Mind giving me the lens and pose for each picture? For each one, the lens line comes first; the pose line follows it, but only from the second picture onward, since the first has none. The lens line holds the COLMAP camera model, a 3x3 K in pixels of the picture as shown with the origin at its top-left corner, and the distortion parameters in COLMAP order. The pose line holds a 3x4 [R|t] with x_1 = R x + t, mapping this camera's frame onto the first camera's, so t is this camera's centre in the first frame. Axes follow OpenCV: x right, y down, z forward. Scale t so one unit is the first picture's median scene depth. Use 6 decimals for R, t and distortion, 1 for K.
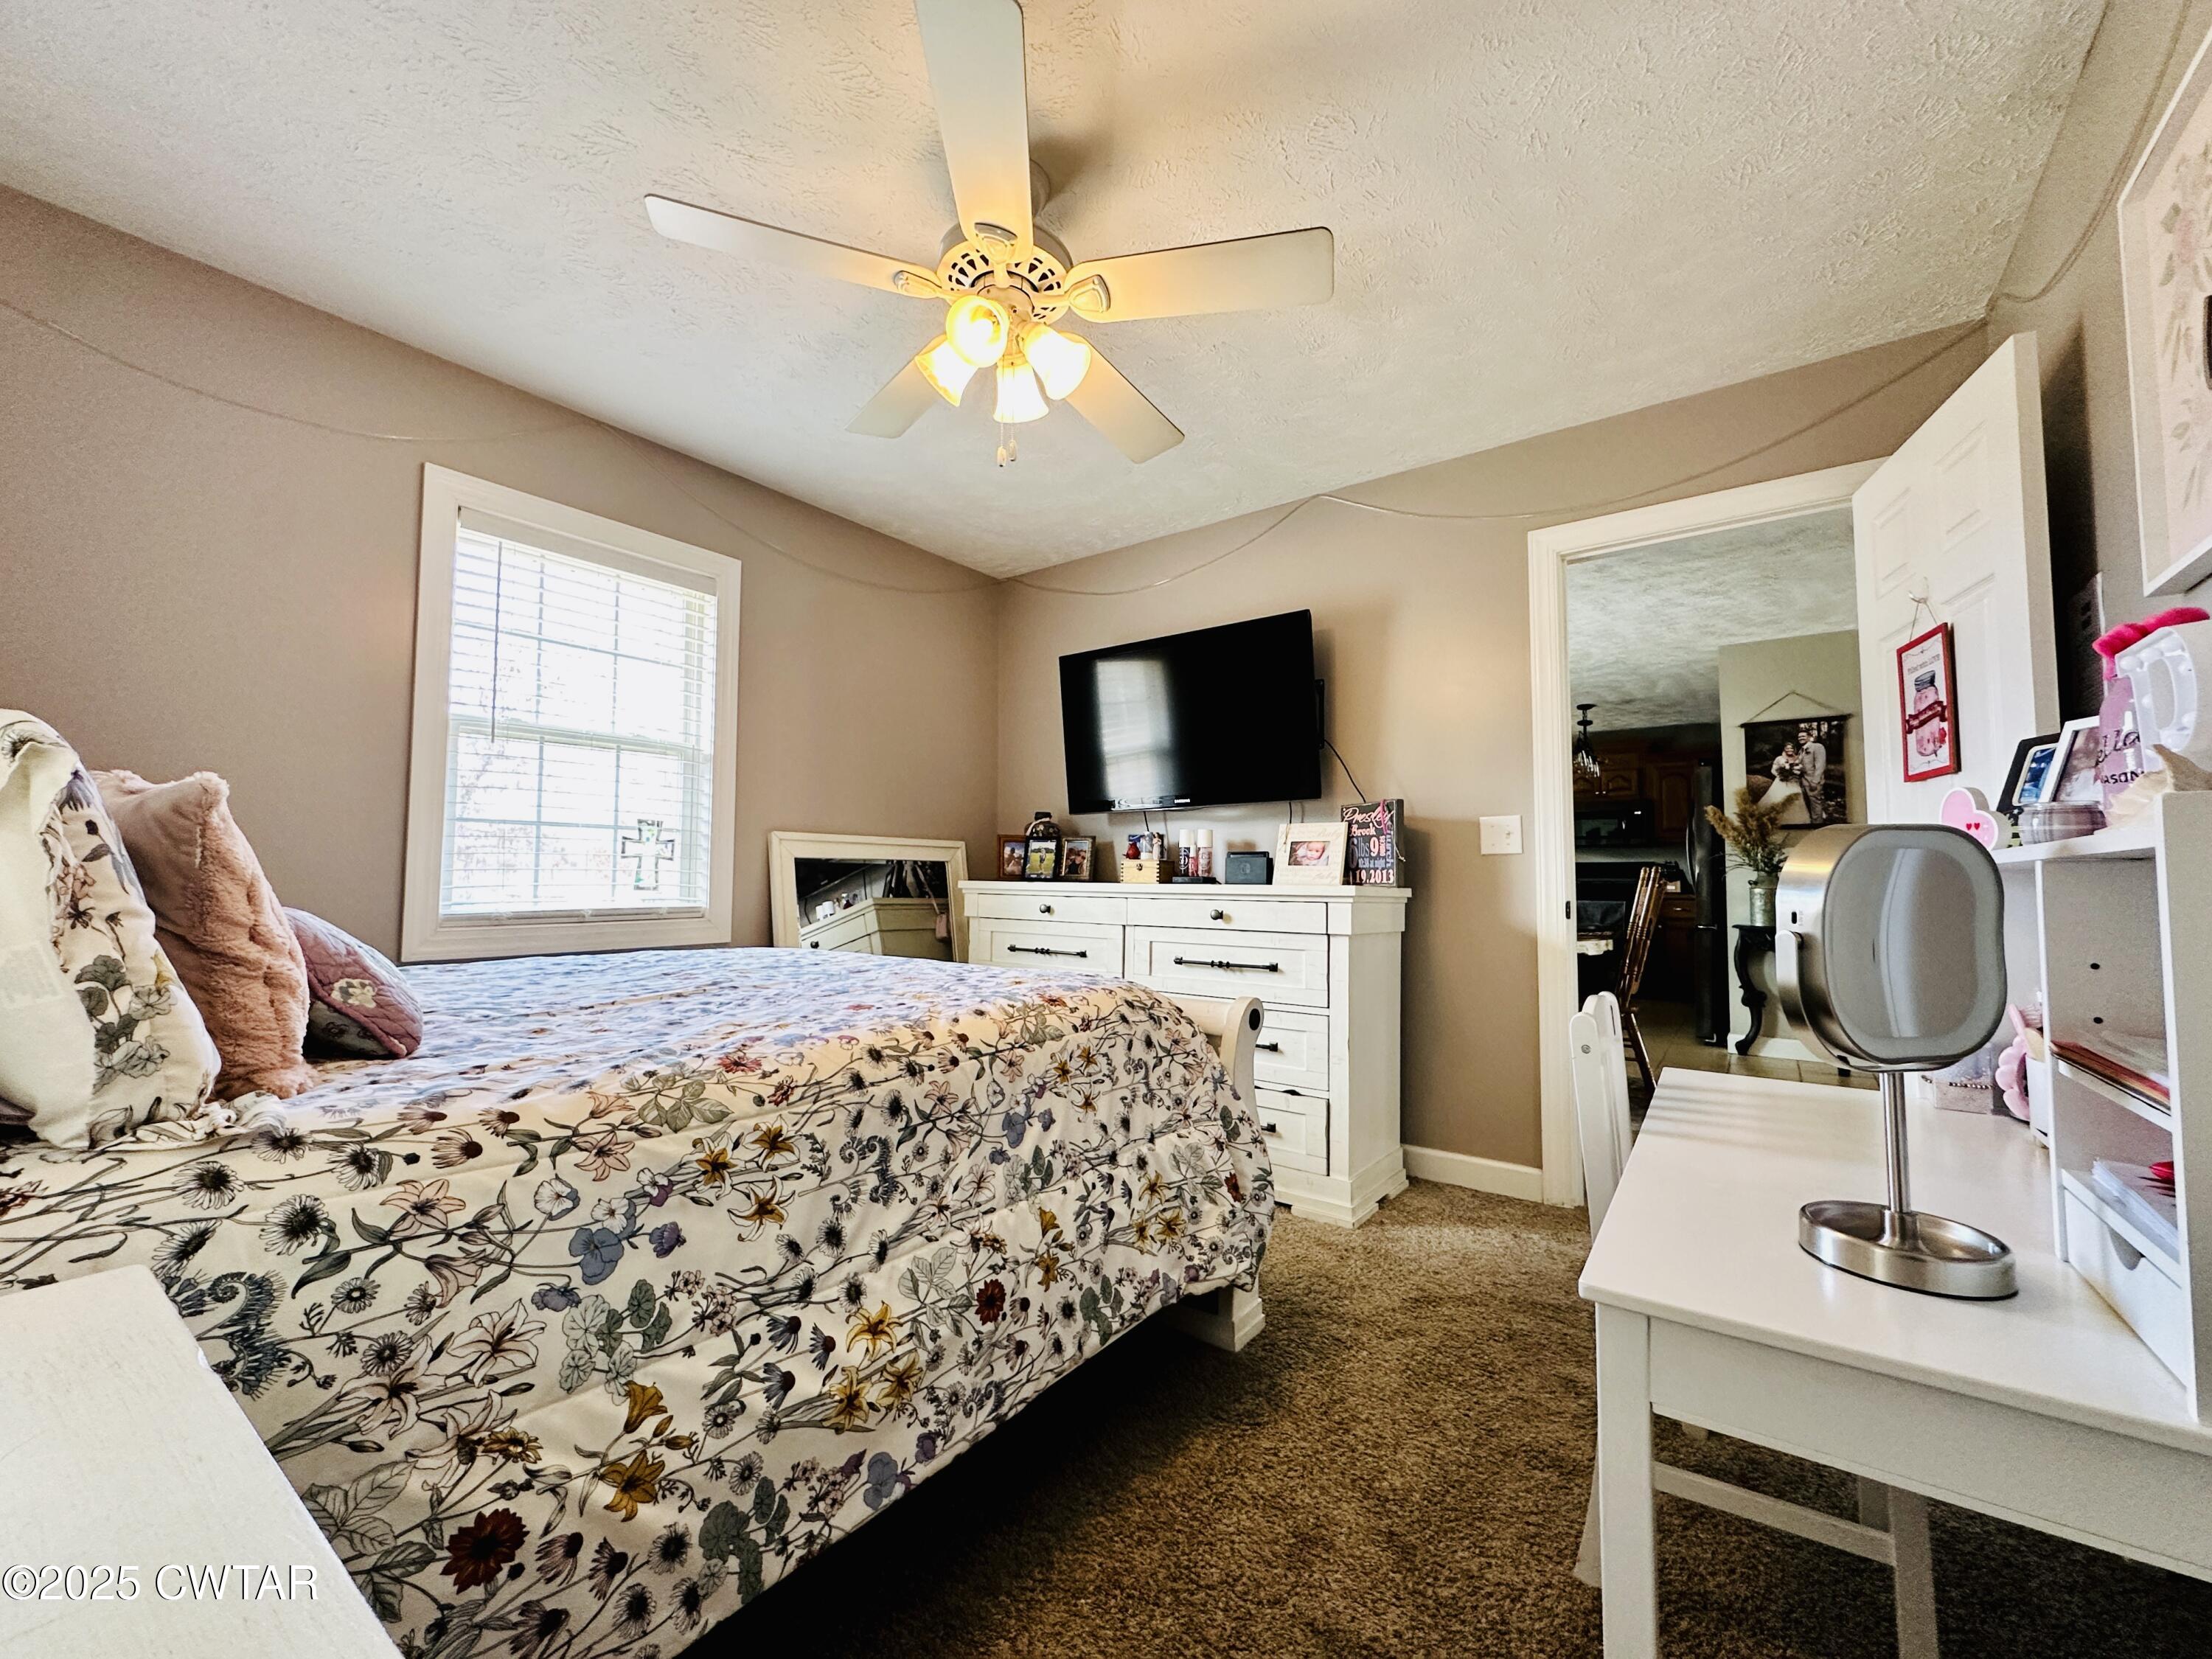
lens RADIAL K [[884.6, 0, 1104.9], [0, 884.6, 829.5], [0, 0, 1]] dist [-0.004280, 0.001059]
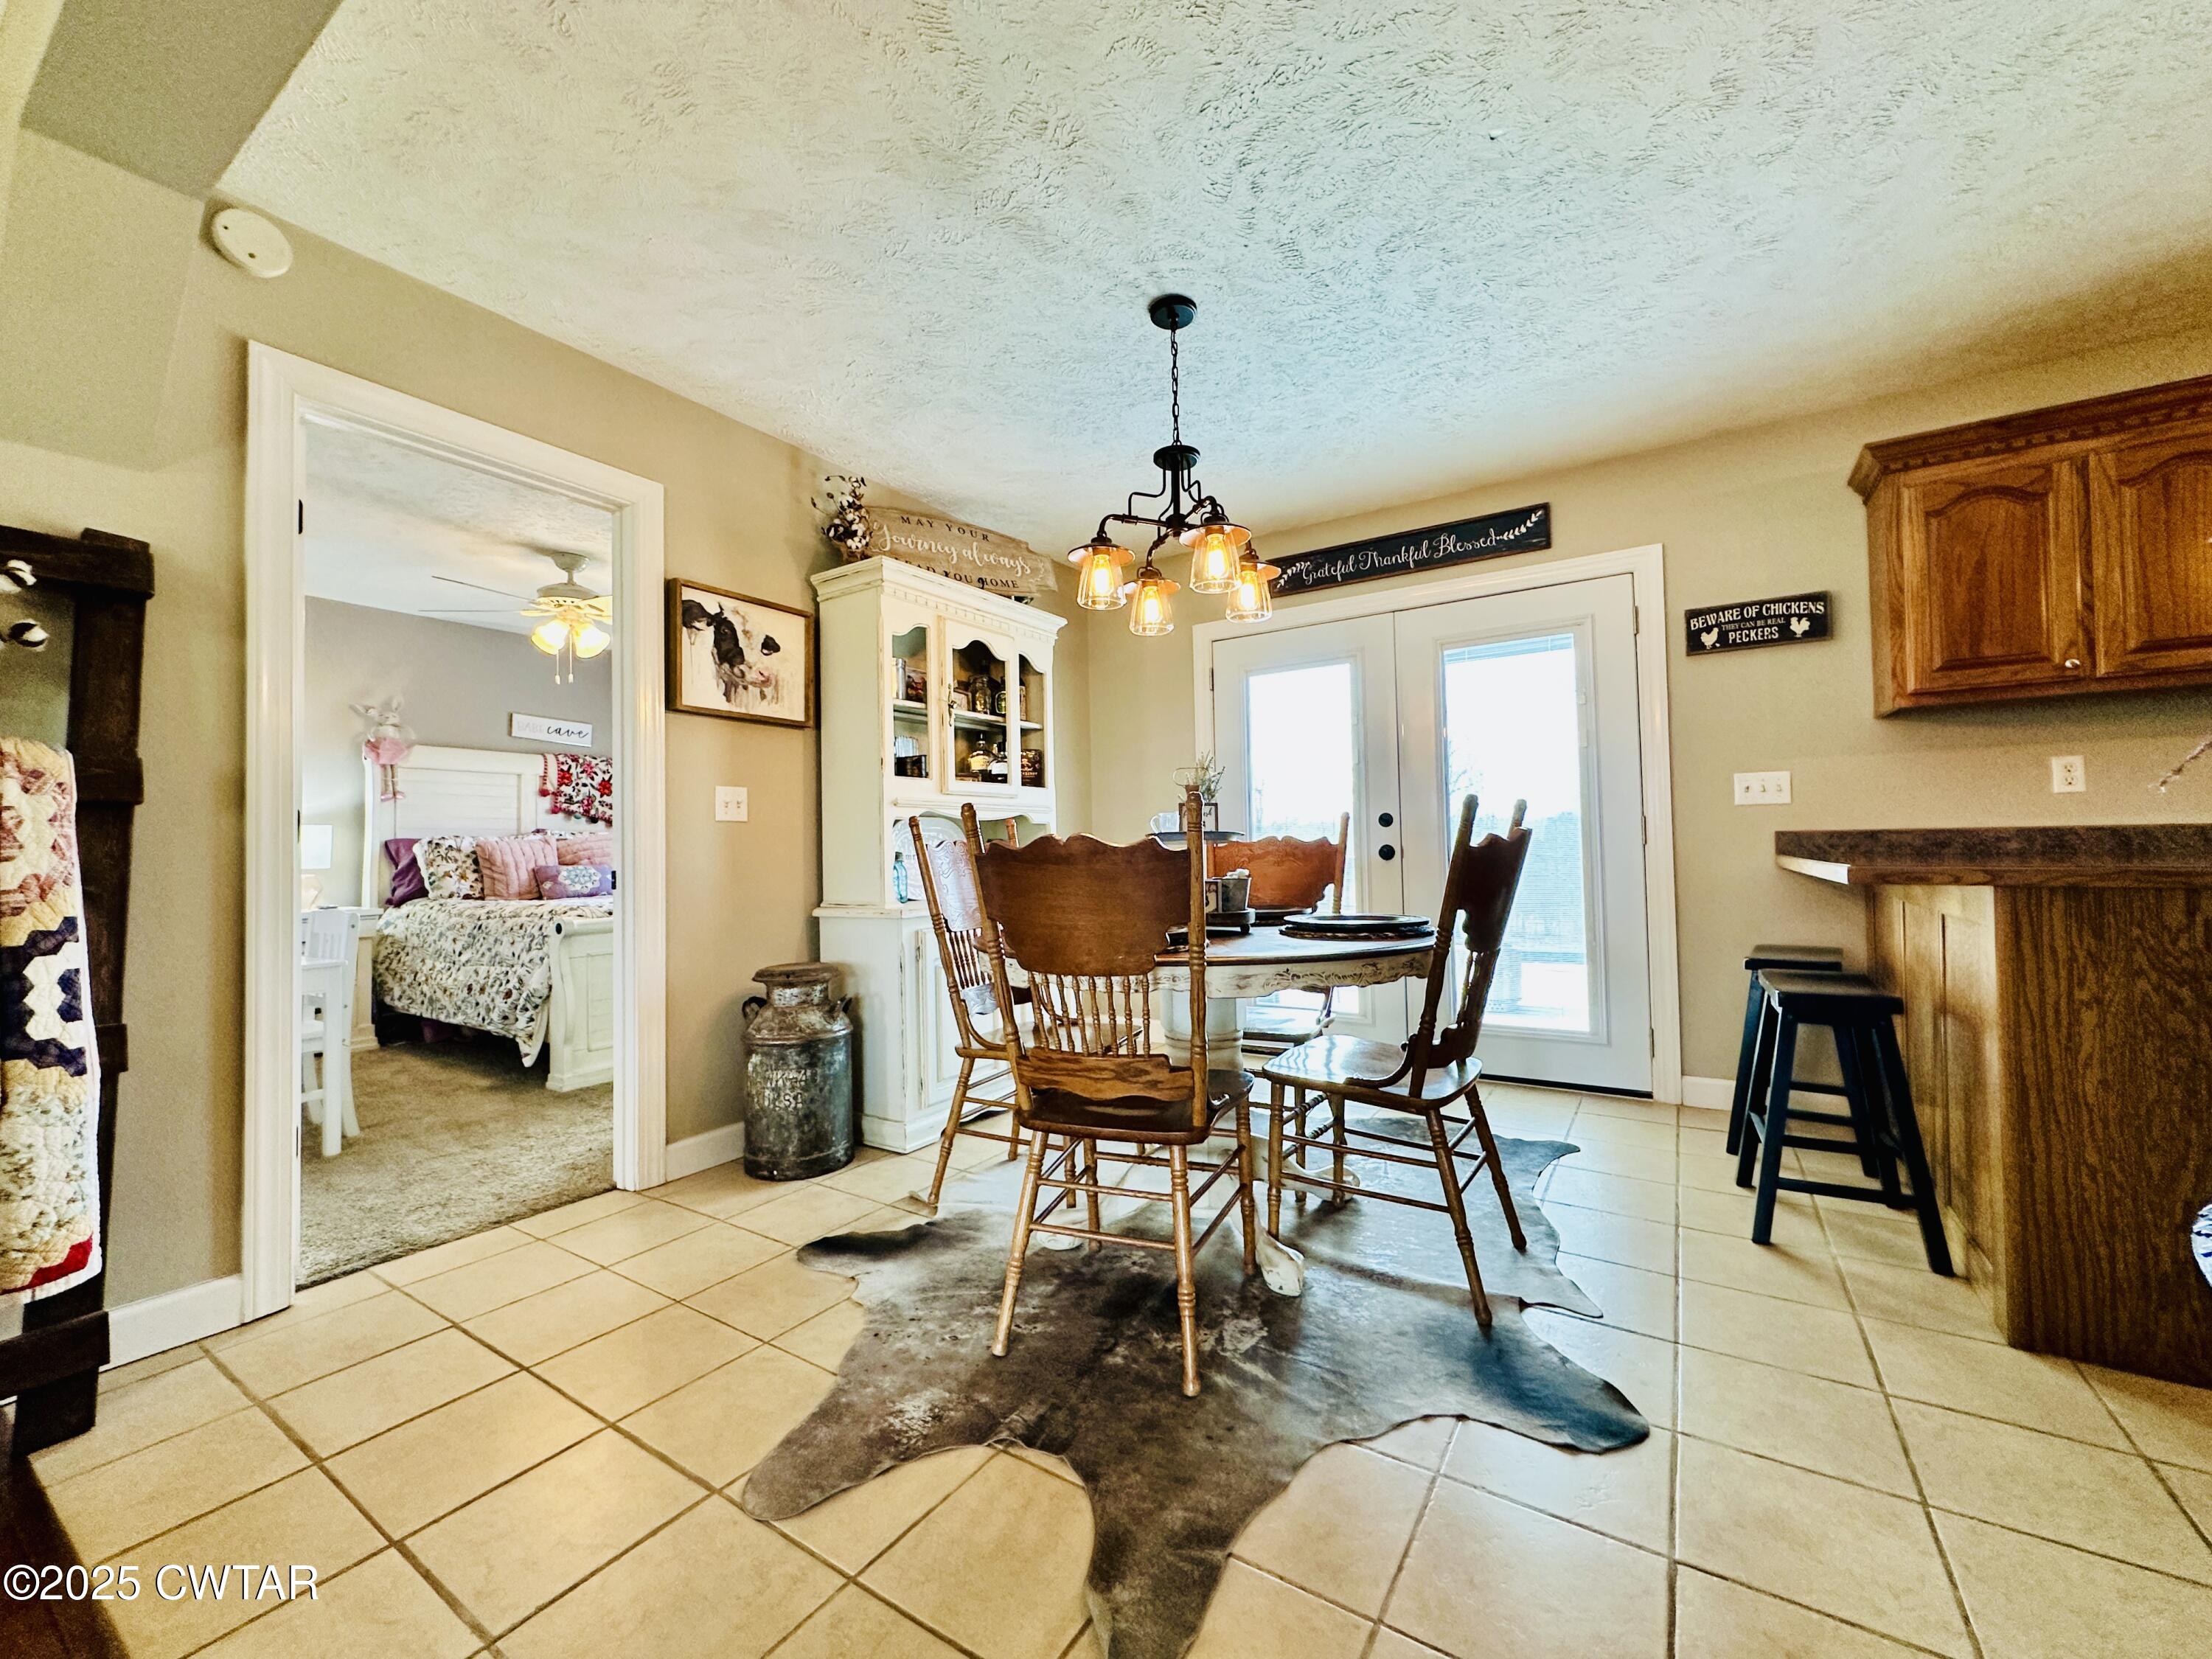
lens RADIAL K [[884.6, 0, 1107.5], [0, 884.6, 829.9], [0, 0, 1]] dist [-0.004280, 0.001059]
pose [[0.062699, -0.028161, -0.997635, 1.505150], [0.075388, 0.996880, -0.023402, 0.098300], [0.995181, -0.073743, 0.064627, 1.465663]]
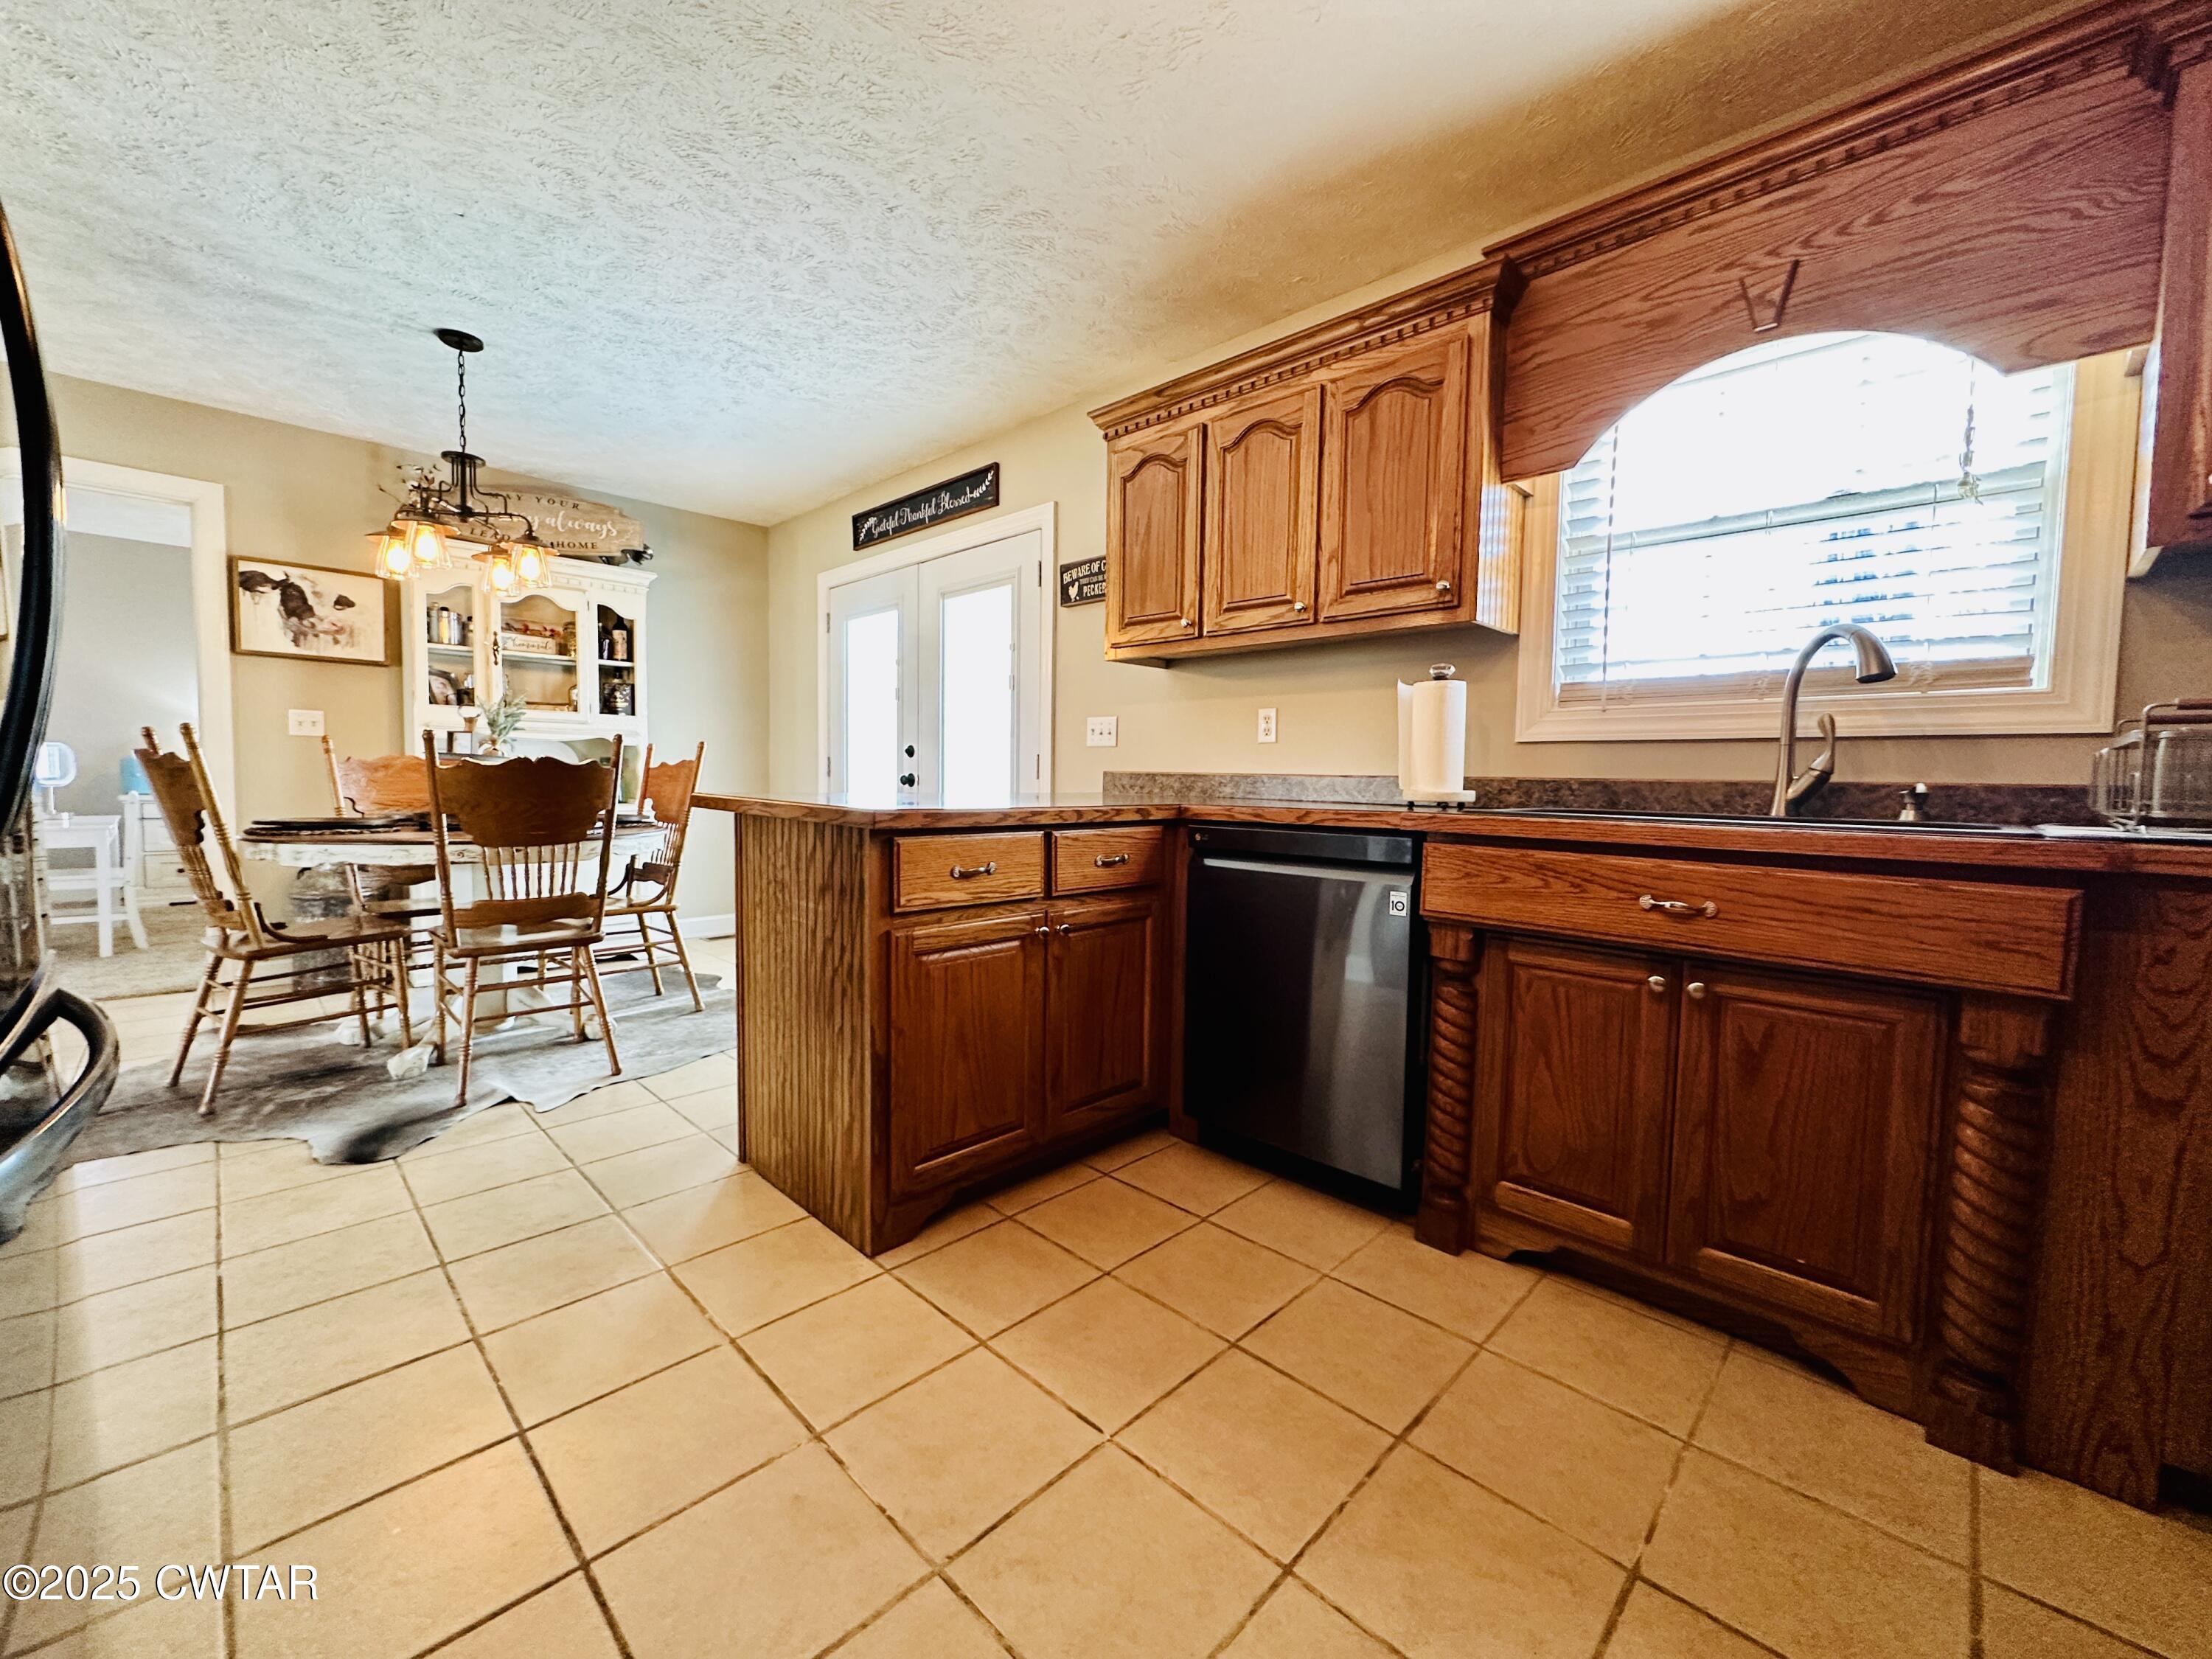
lens RADIAL K [[884.6, 0, 1104.5], [0, 884.6, 829.0], [0, 0, 1]] dist [-0.004280, 0.001059]
pose [[-0.137347, 0.052141, -0.989150, 1.660599], [0.037257, 0.998179, 0.047444, 0.158376], [0.989822, -0.030337, -0.139039, 2.527165]]
